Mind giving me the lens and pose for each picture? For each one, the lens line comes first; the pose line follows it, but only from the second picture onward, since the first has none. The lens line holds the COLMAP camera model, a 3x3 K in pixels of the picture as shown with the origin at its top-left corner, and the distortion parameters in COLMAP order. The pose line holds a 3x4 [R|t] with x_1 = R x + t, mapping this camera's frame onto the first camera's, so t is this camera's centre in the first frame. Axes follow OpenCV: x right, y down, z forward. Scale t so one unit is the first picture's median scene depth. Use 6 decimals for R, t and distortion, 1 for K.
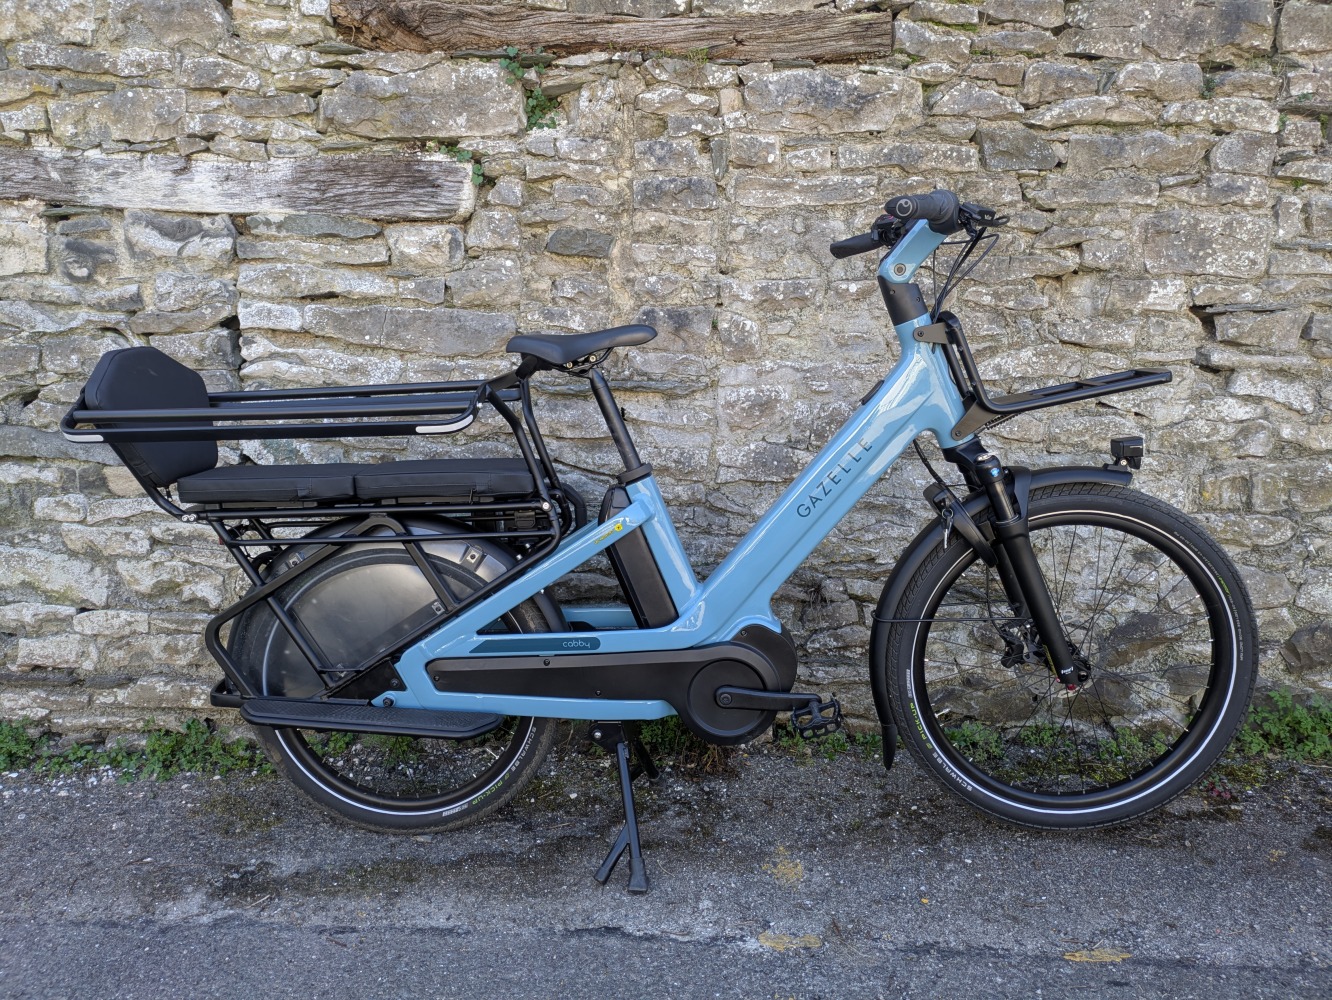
lens RADIAL K [[972.2, 0, 662.1], [0, 972.2, 500.2], [0, 0, 1]] dist [0.067097, -0.065118]
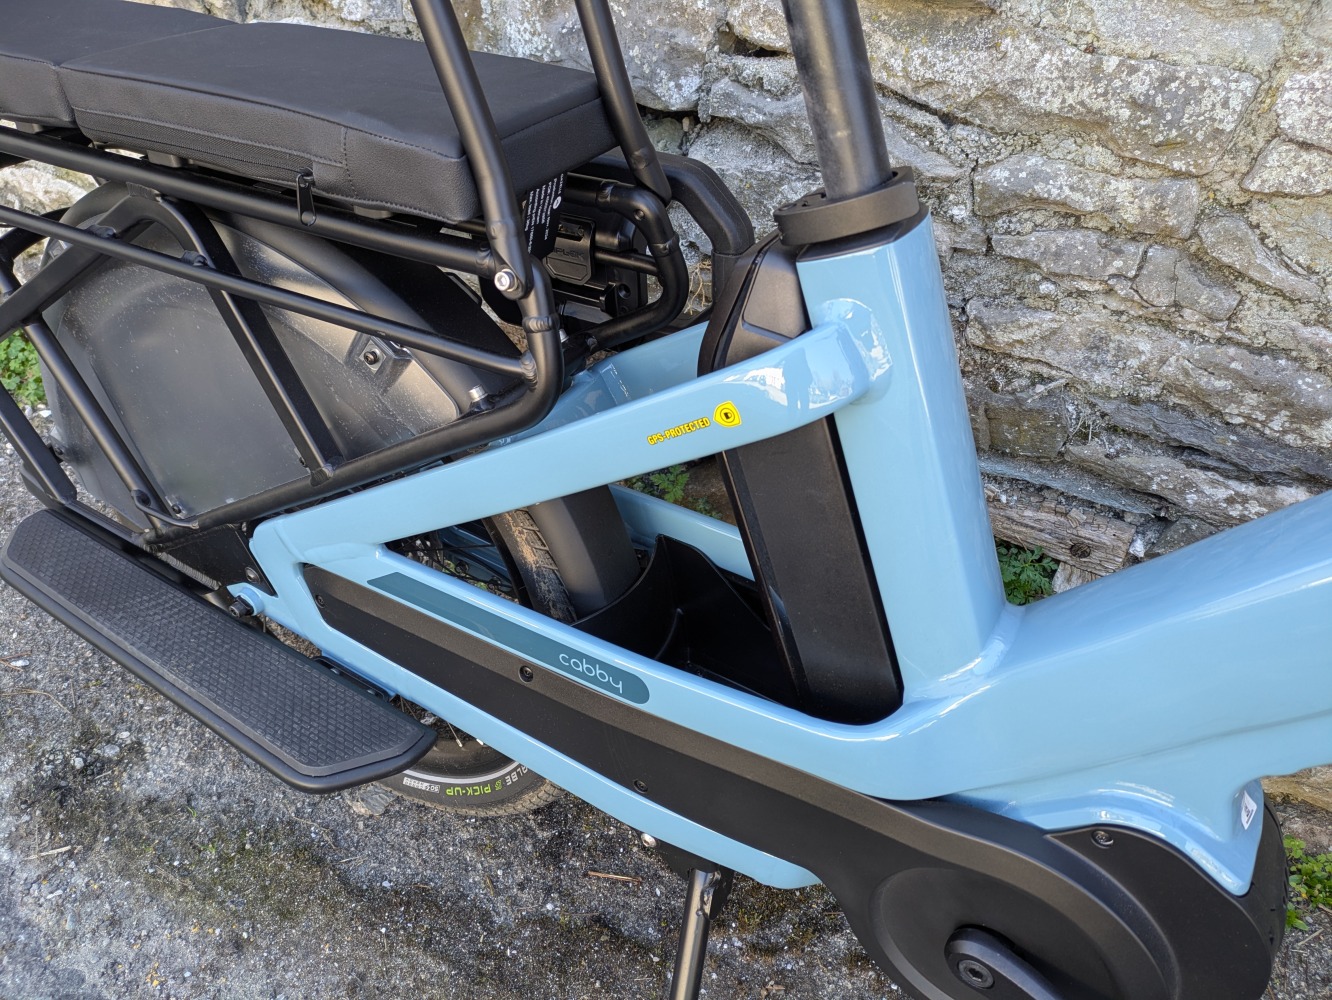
lens RADIAL K [[984.3, 0, 662.1], [0, 984.3, 496.1], [0, 0, 1]] dist [0.021981, -0.004206]
pose [[0.880971, 0.303661, -0.362878, 0.036642], [-0.114764, 0.881134, 0.458728, -0.060696], [0.459042, -0.362480, 0.811103, 0.606513]]
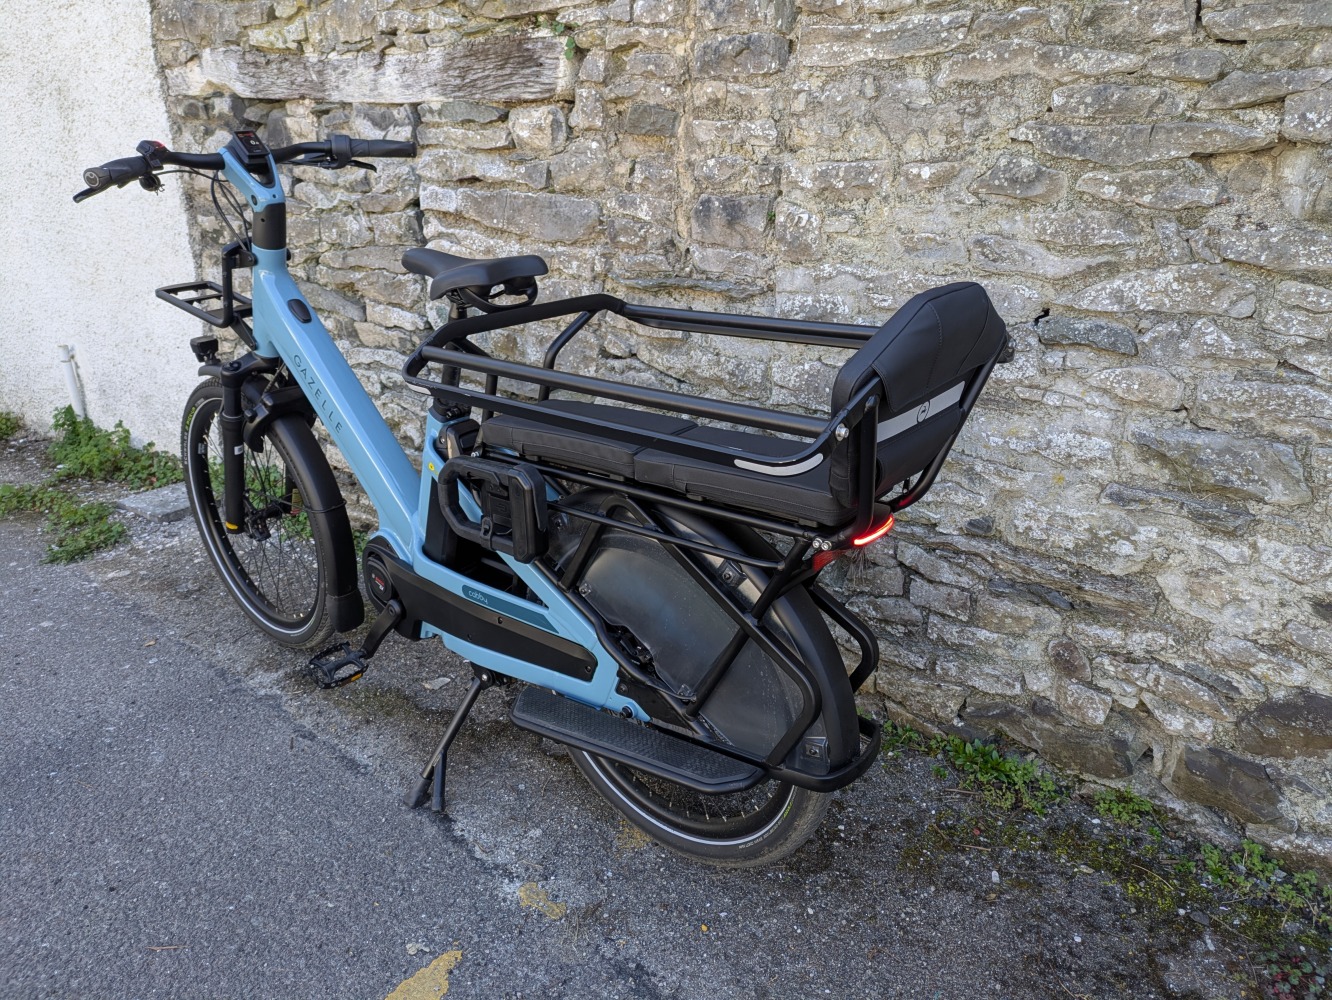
lens RADIAL K [[974.4, 0, 668.0], [0, 974.4, 486.8], [0, 0, 1]] dist [0.053214, -0.044761]
pose [[0.783695, 0.190502, -0.591211, 0.532808], [-0.075112, 0.973888, 0.214243, -0.129458], [0.616587, -0.123495, 0.777541, 0.262506]]
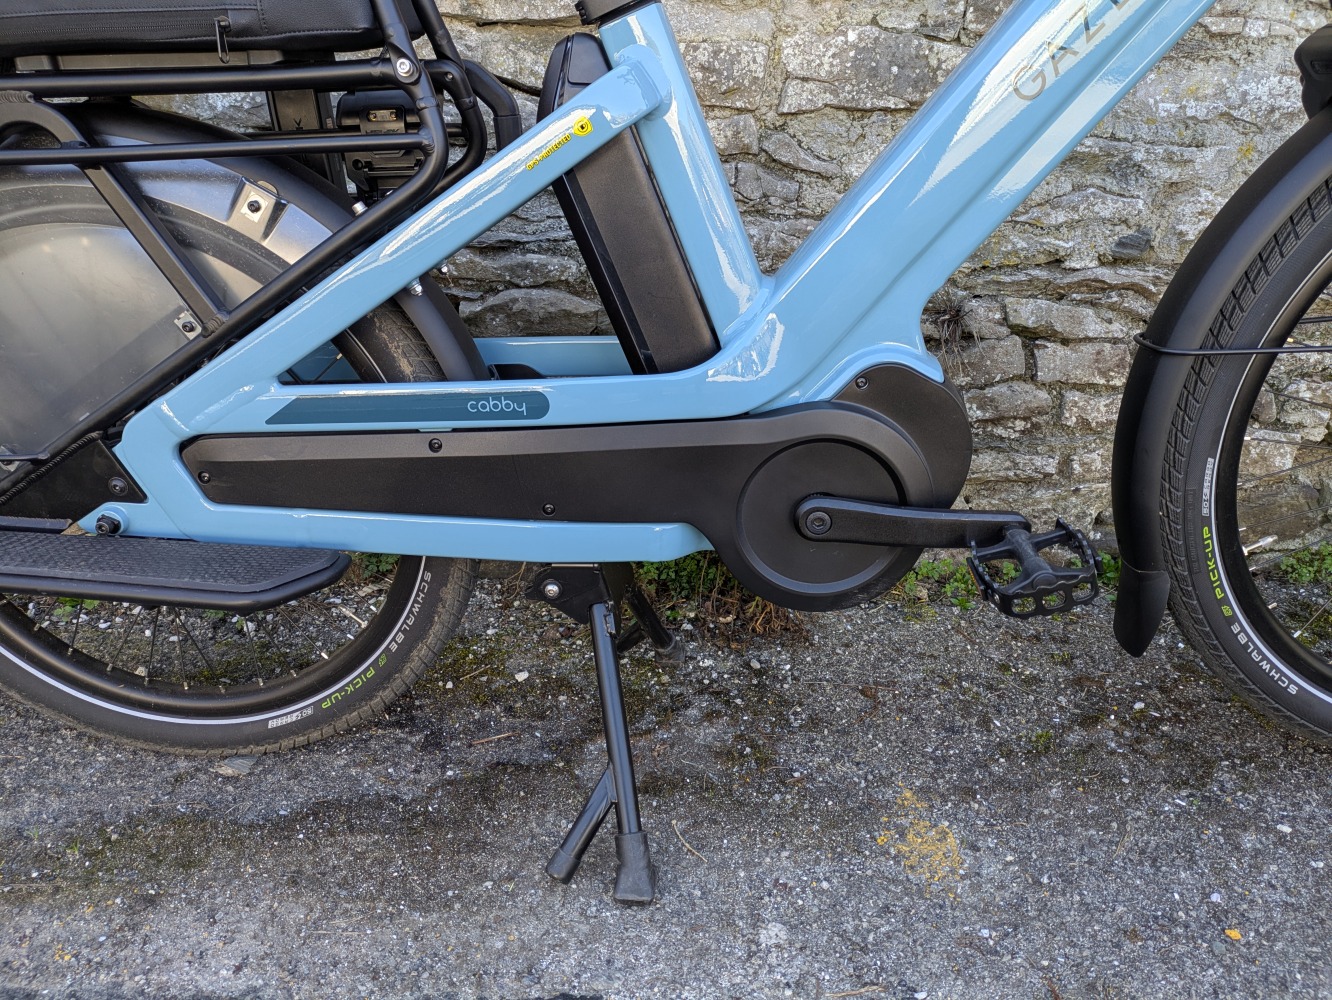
lens RADIAL K [[974.3, 0, 656.1], [0, 974.3, 500.8], [0, 0, 1]] dist [0.050459, -0.034910]
pose [[0.999969, 0.000807, -0.007799, -0.007726], [0.000906, 0.976138, 0.217148, 0.074889], [0.007788, -0.217148, 0.976108, 0.443068]]
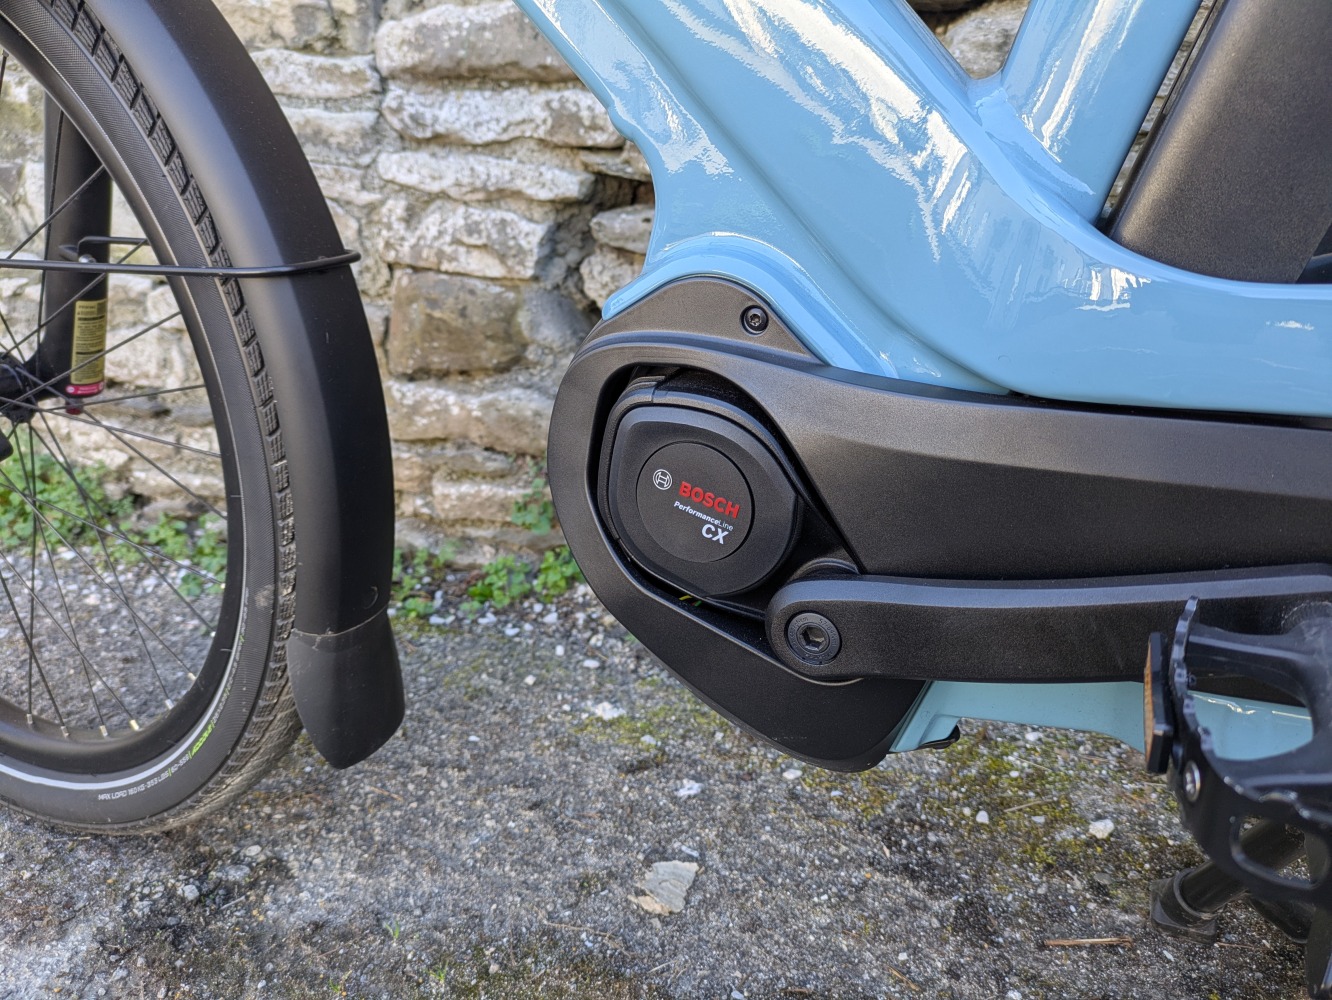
lens RADIAL K [[996.9, 0, 651.4], [0, 996.9, 471.8], [0, 0, 1]] dist [0.052343, -0.055130]
pose [[0.922431, 0.092211, -0.374992, -0.111264], [-0.037749, 0.987953, 0.150082, 0.127141], [0.384313, -0.124284, 0.914799, 0.602730]]
